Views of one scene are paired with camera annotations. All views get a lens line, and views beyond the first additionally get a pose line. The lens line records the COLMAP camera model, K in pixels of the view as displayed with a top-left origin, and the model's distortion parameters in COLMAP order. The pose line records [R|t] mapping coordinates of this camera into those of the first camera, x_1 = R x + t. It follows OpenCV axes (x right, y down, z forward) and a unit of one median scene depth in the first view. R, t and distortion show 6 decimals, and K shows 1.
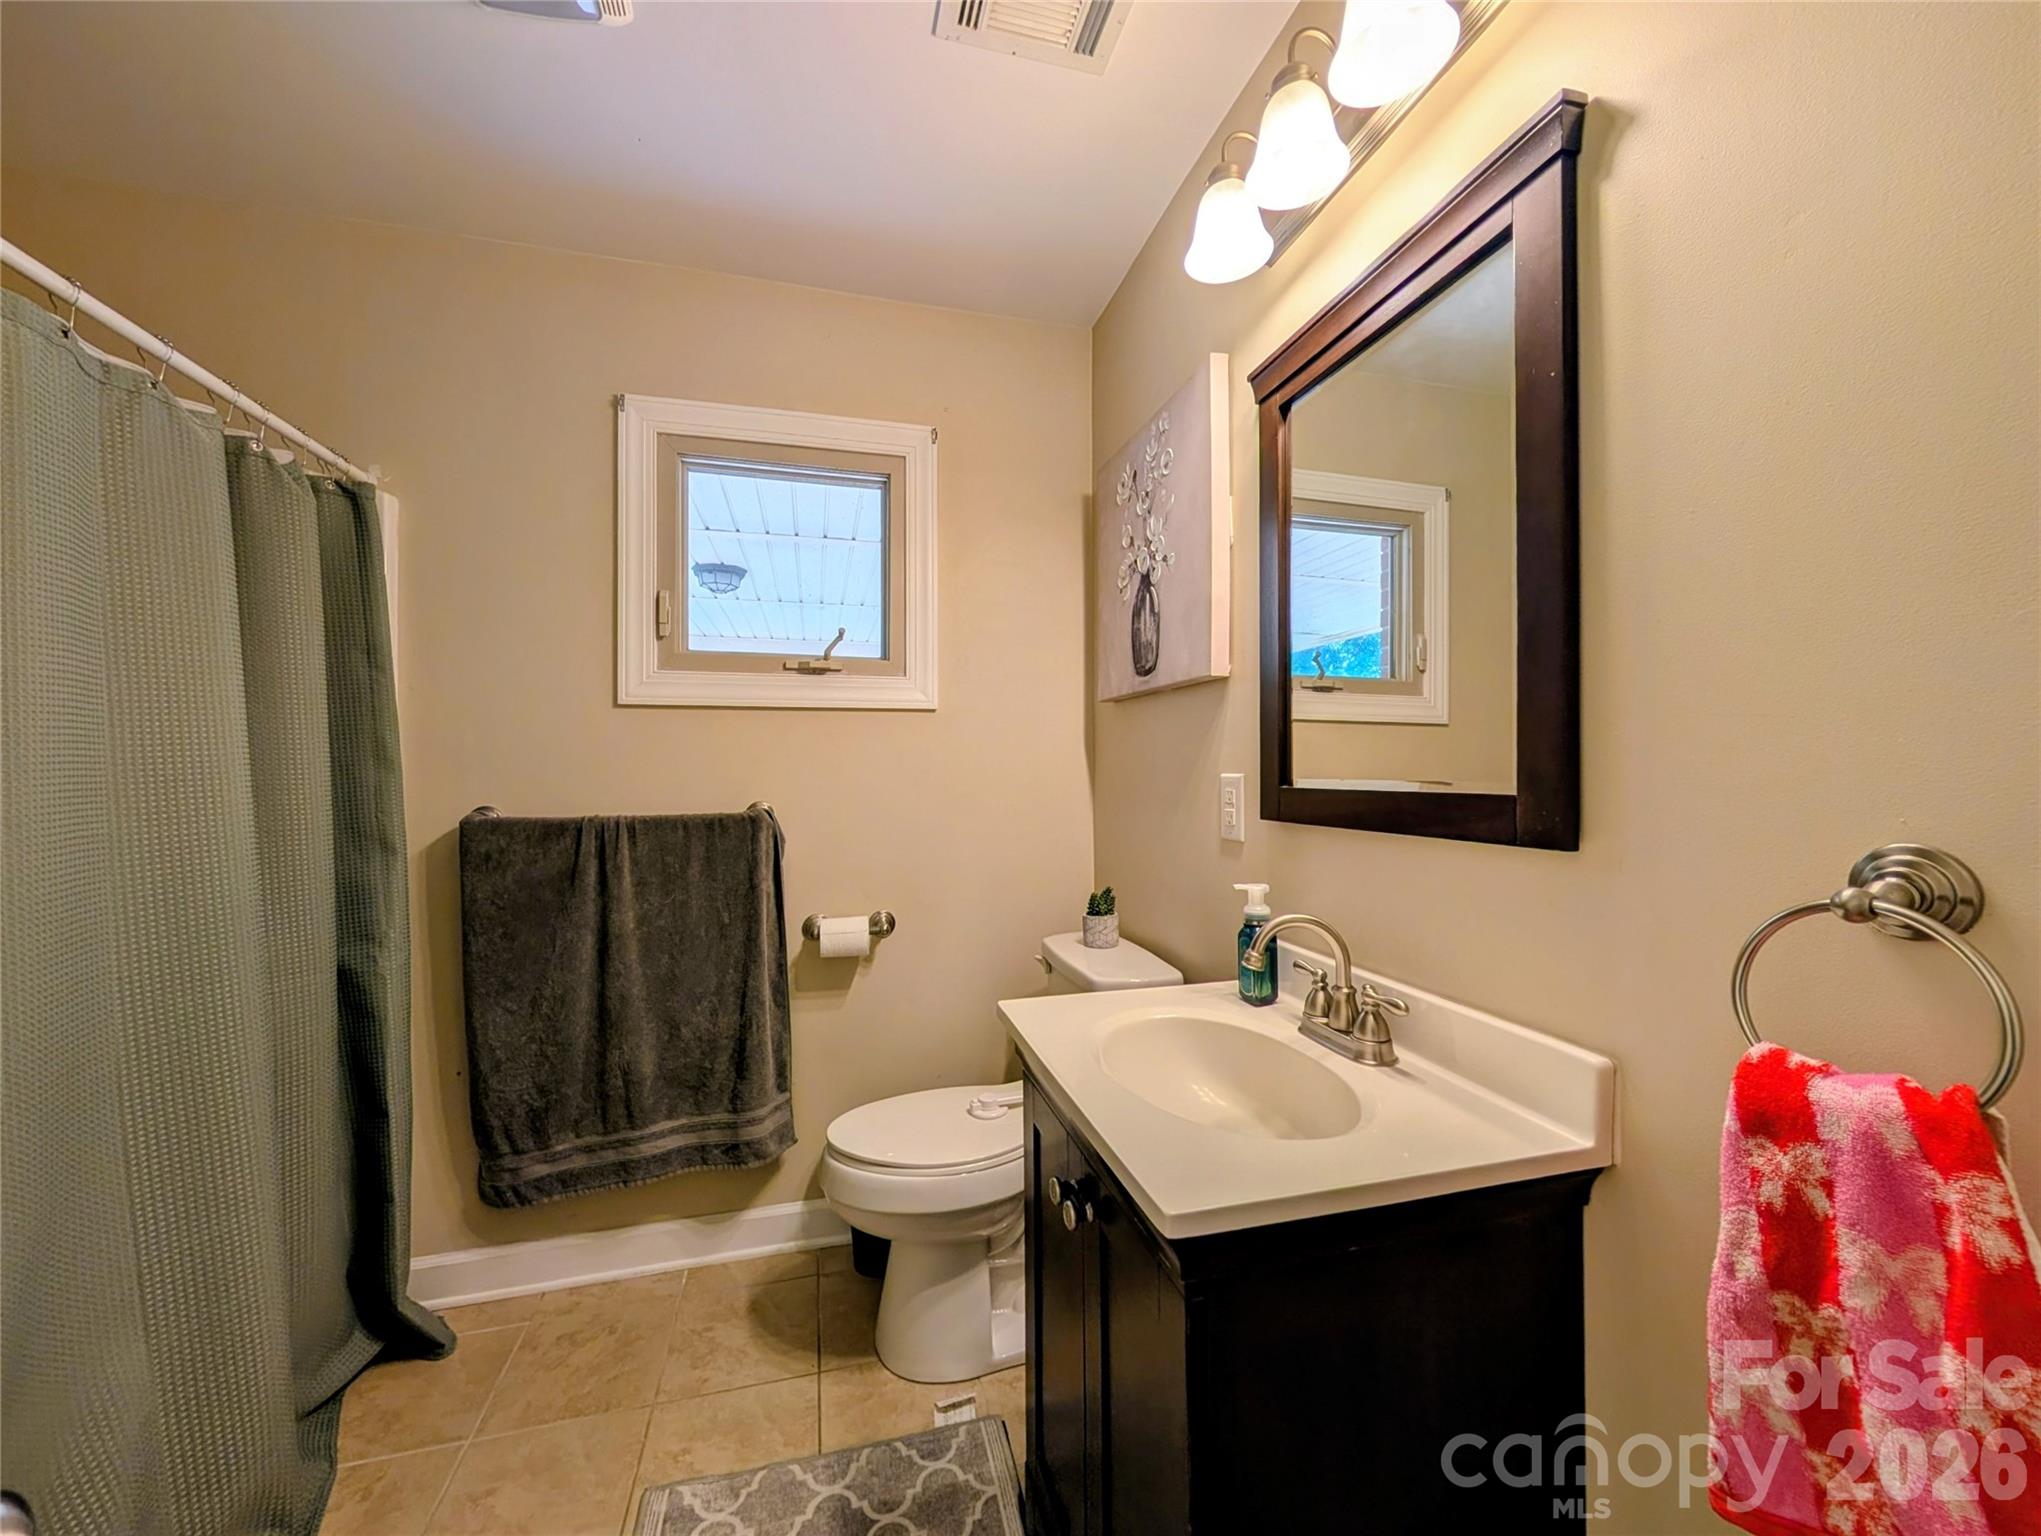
lens RADIAL K [[771.5, 0, 1018.6], [0, 771.5, 764.8], [0, 0, 1]] dist [-0.000900, 0.000086]
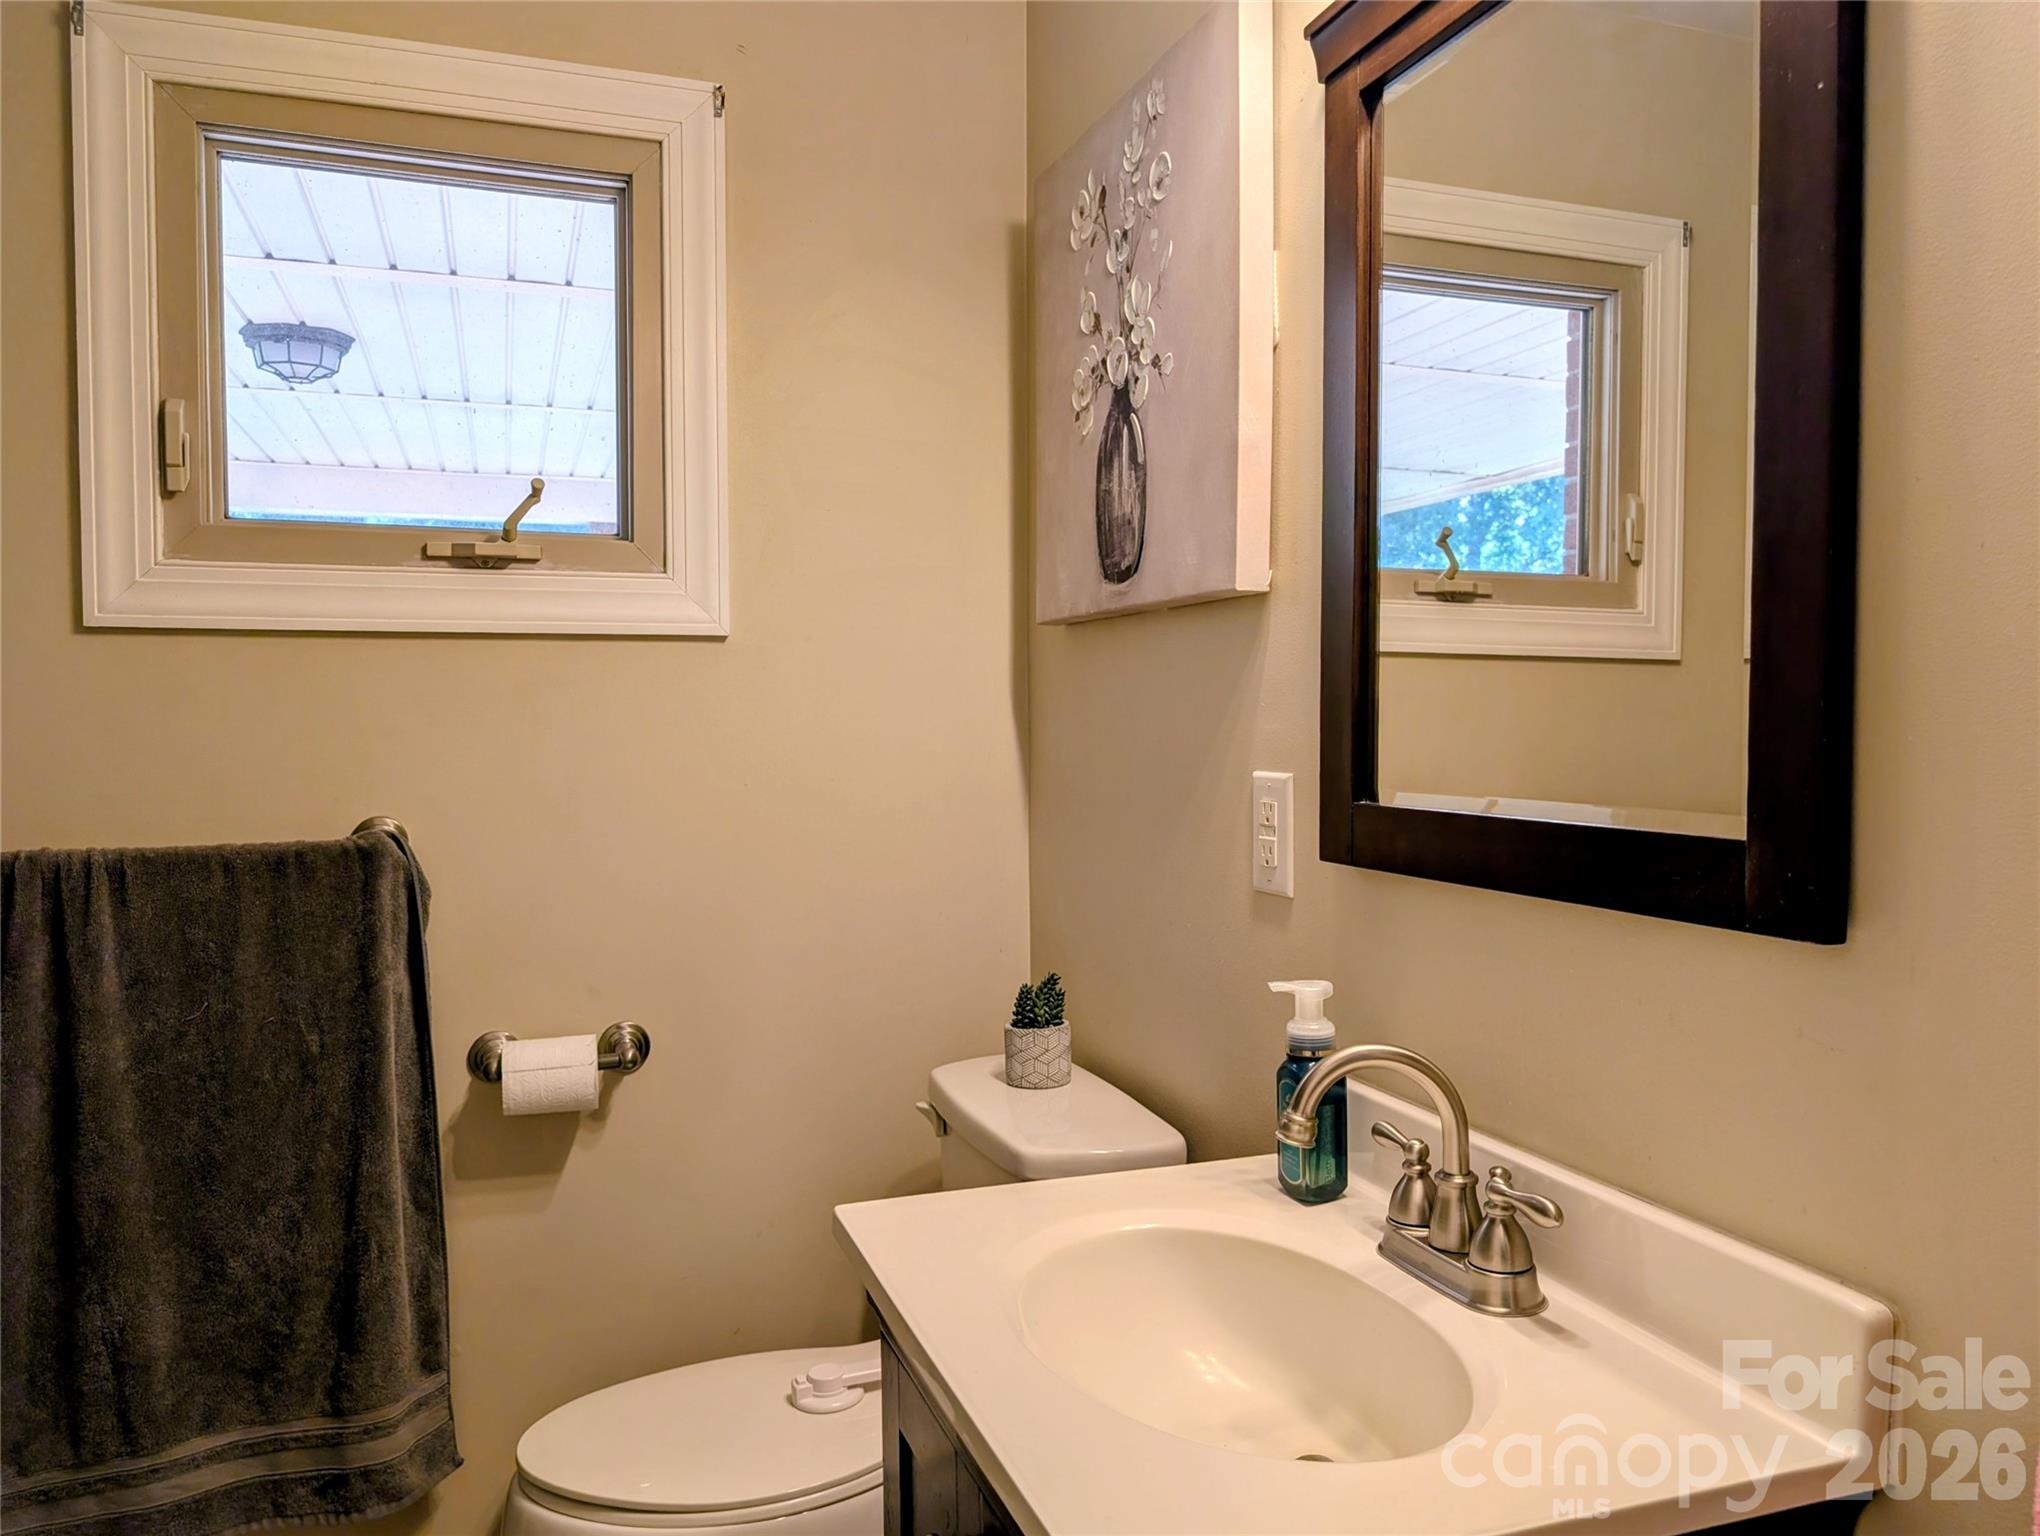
lens RADIAL K [[1476.2, 0, 1020.0], [0, 1476.2, 768.0], [0, 0, 1]] dist [0.009419, -0.007847]
pose [[0.997075, -0.002746, 0.076374, 0.016298], [-0.000257, 0.999228, 0.039287, -0.025294], [-0.076423, -0.039192, 0.996305, -0.013189]]
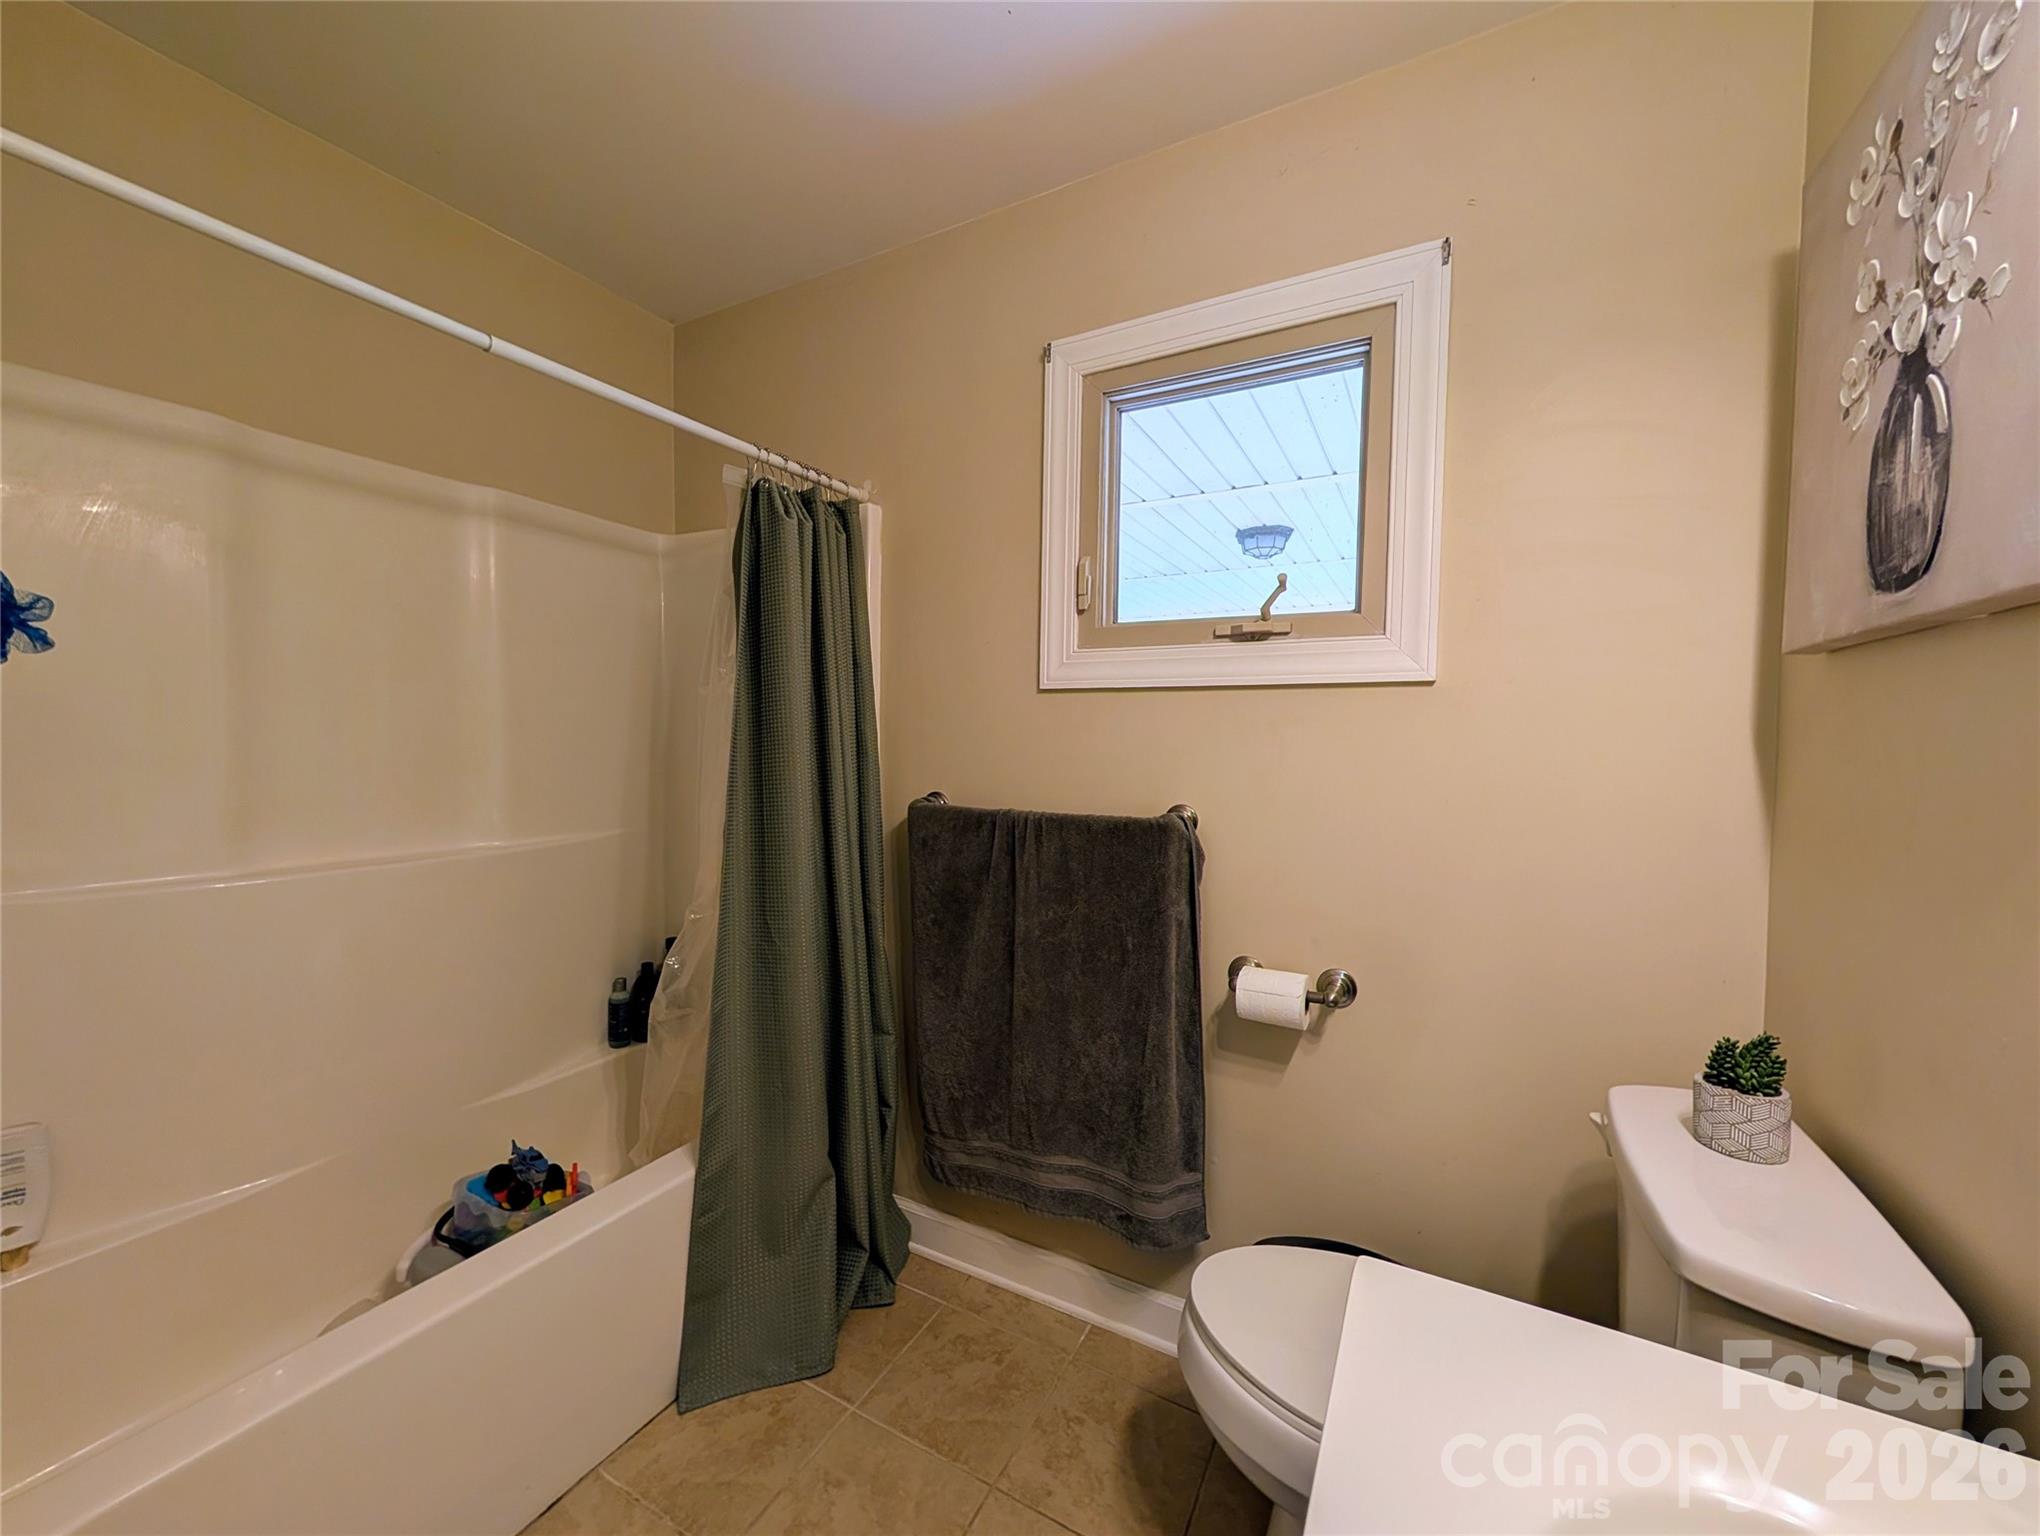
lens RADIAL K [[771.2, 0, 1018.1], [0, 771.2, 764.8], [0, 0, 1]] dist [-0.000900, 0.000086]
pose [[0.725478, 0.036754, -0.687263, 0.100202], [-0.013251, 0.999134, 0.039444, -0.025282], [0.688118, -0.019509, 0.725337, 0.321992]]
